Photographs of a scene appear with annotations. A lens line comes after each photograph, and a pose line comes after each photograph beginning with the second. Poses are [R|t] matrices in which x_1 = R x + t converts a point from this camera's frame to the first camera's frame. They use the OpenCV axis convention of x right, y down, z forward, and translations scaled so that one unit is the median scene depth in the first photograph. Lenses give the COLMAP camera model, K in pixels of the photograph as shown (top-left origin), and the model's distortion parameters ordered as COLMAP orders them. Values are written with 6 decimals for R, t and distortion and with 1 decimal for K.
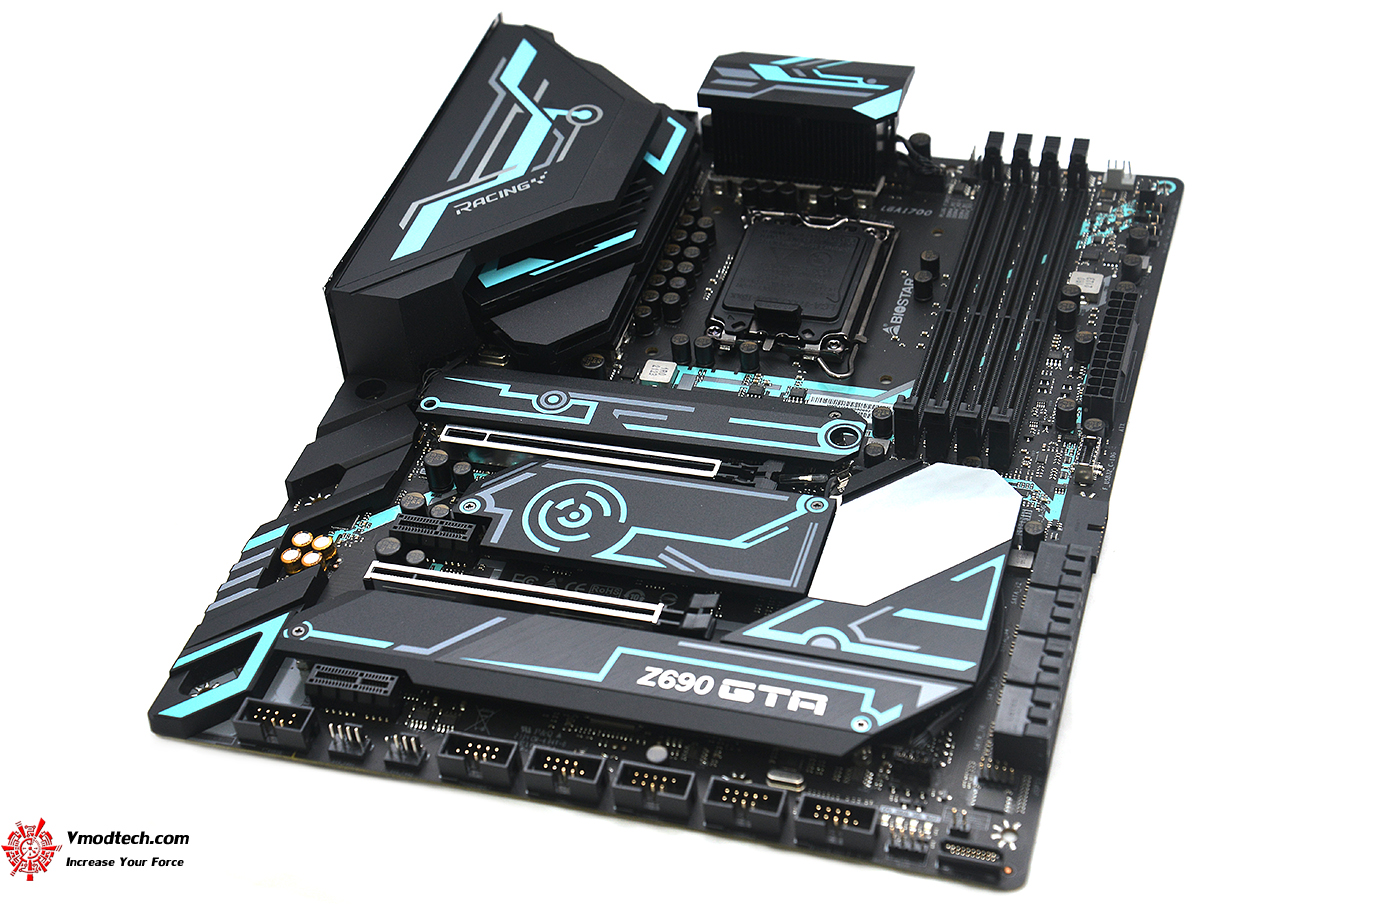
lens RADIAL K [[2246.1, 0, 682.5], [0, 2246.1, 467.0], [0, 0, 1]] dist [0.298218, 0.000000]
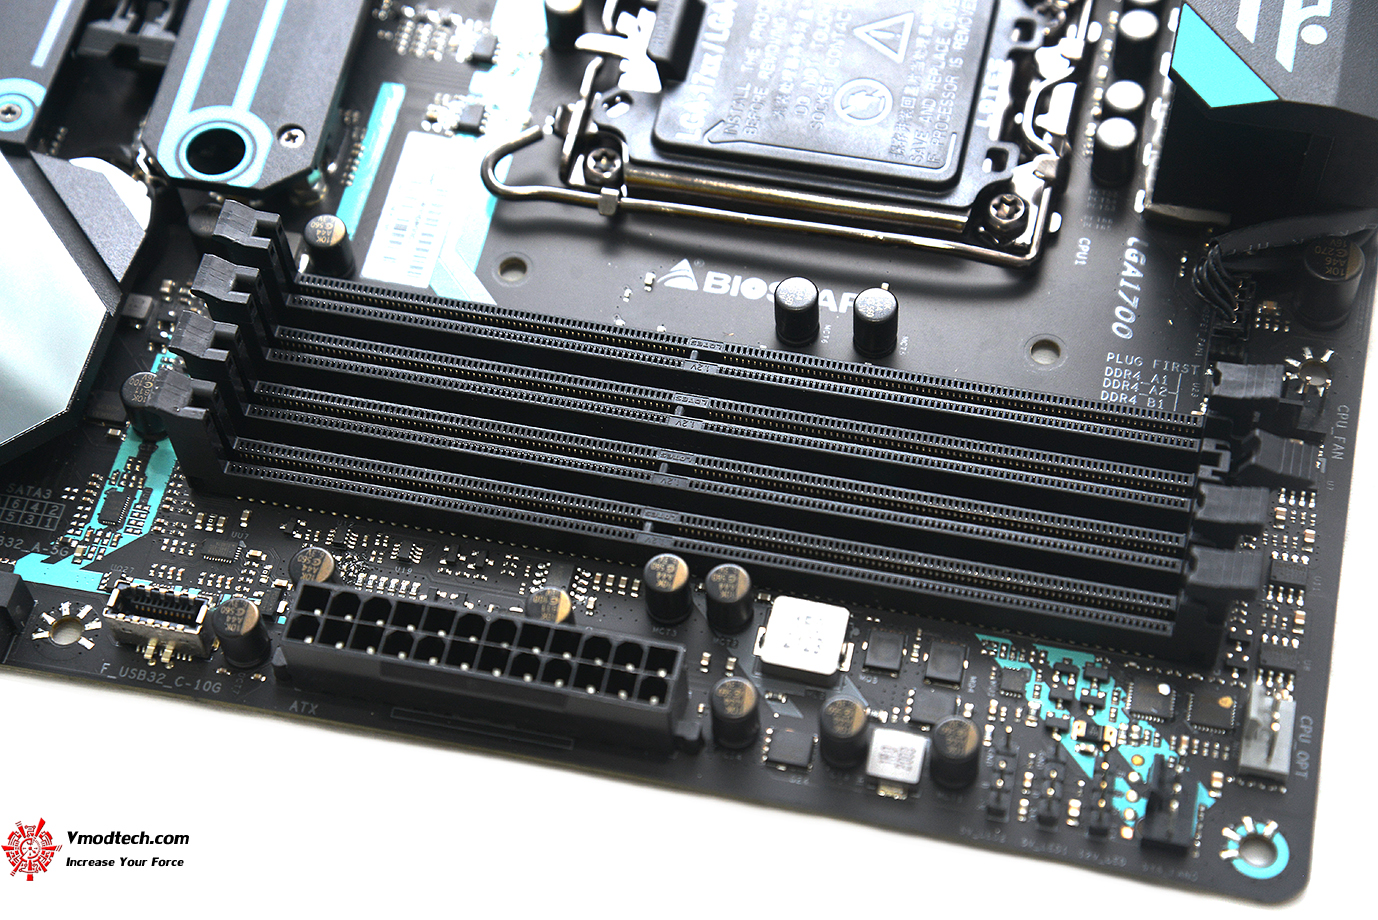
lens RADIAL K [[2686.6, 0, 678.3], [0, 2686.6, 461.5], [0, 0, 1]] dist [0.361681, 0.000000]
pose [[0.068389, 0.885861, -0.458882, 0.408085], [-0.643153, 0.390771, 0.658523, -0.438029], [0.762677, 0.250096, 0.596469, 0.757506]]
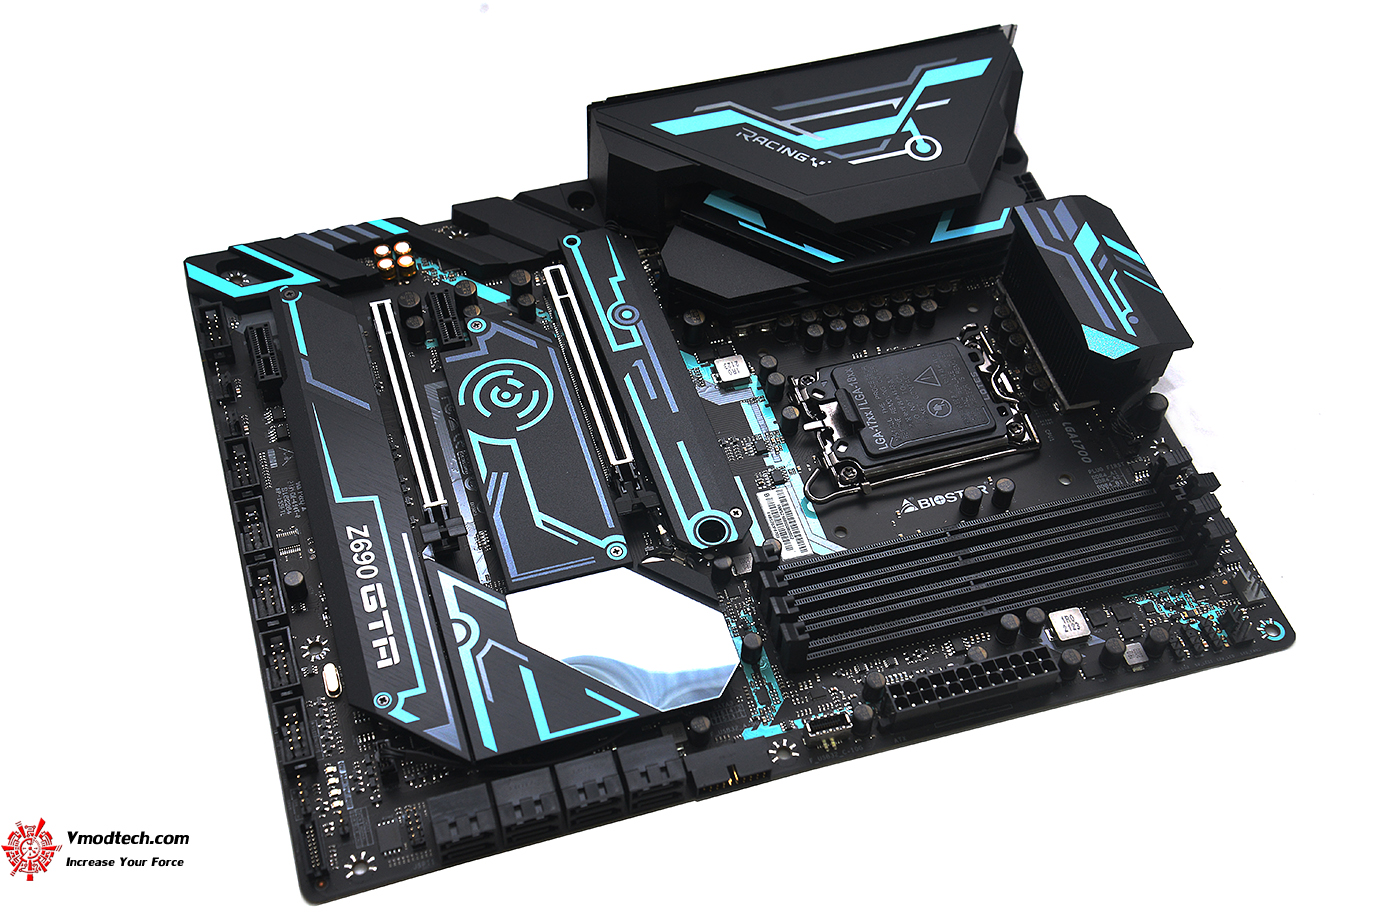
lens RADIAL K [[1778.4, 0, 675.4], [0, 1778.4, 463.7], [0, 0, 1]] dist [0.159759, 0.000000]
pose [[0.545134, 0.728519, -0.414835, 0.384888], [-0.623625, 0.683087, 0.380110, -0.339962], [0.560286, 0.051491, 0.826697, 0.317720]]
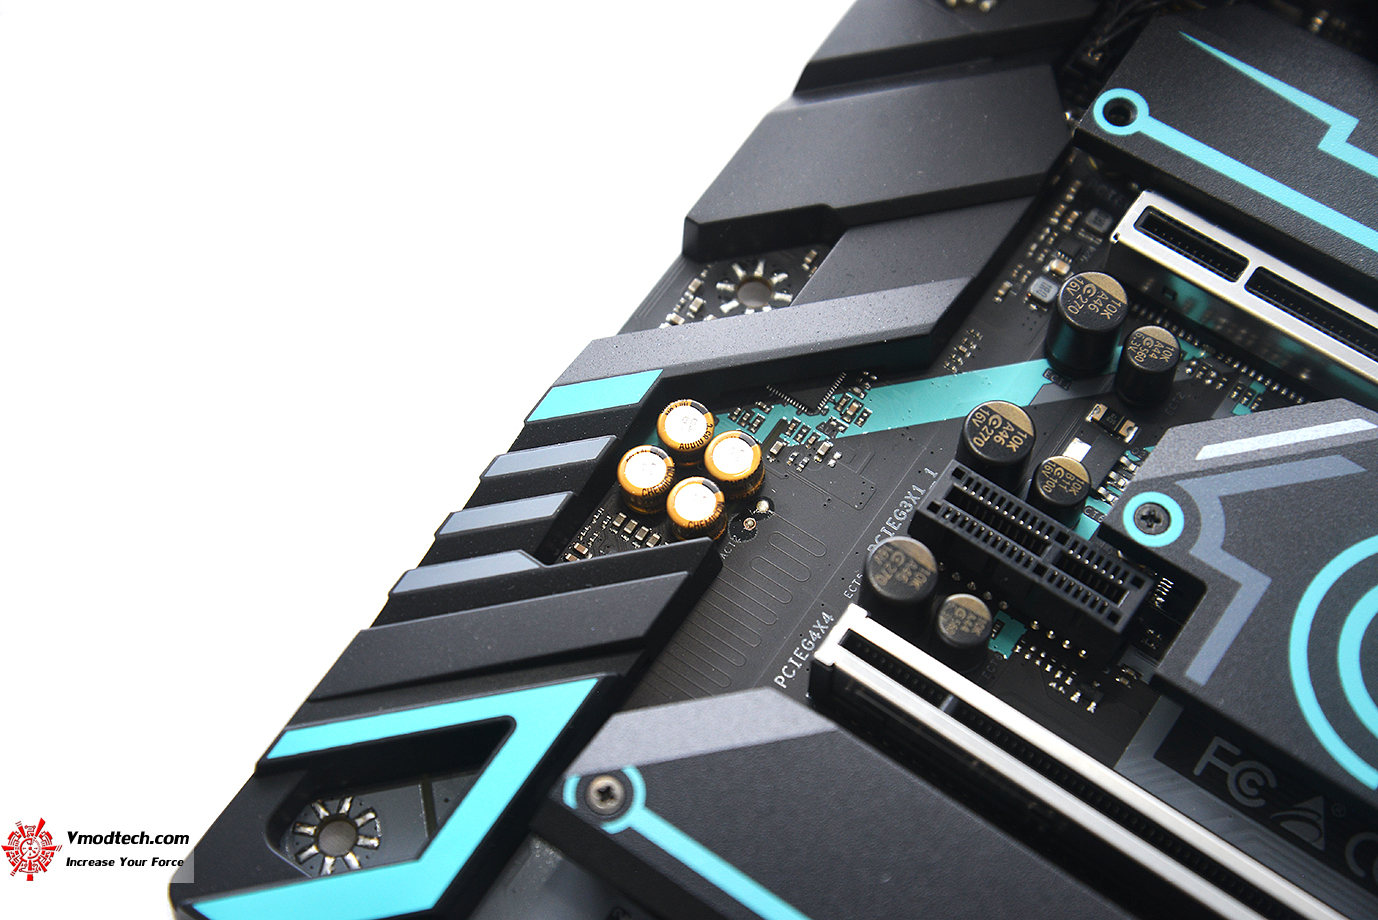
lens RADIAL K [[2686.6, 0, 693.7], [0, 2686.6, 450.9], [0, 0, 1]] dist [0.361681, 0.000000]
pose [[0.947831, 0.314790, -0.050246, -0.145064], [-0.270267, 0.877136, 0.396975, -0.142351], [0.169036, -0.362685, 0.916453, 0.602194]]
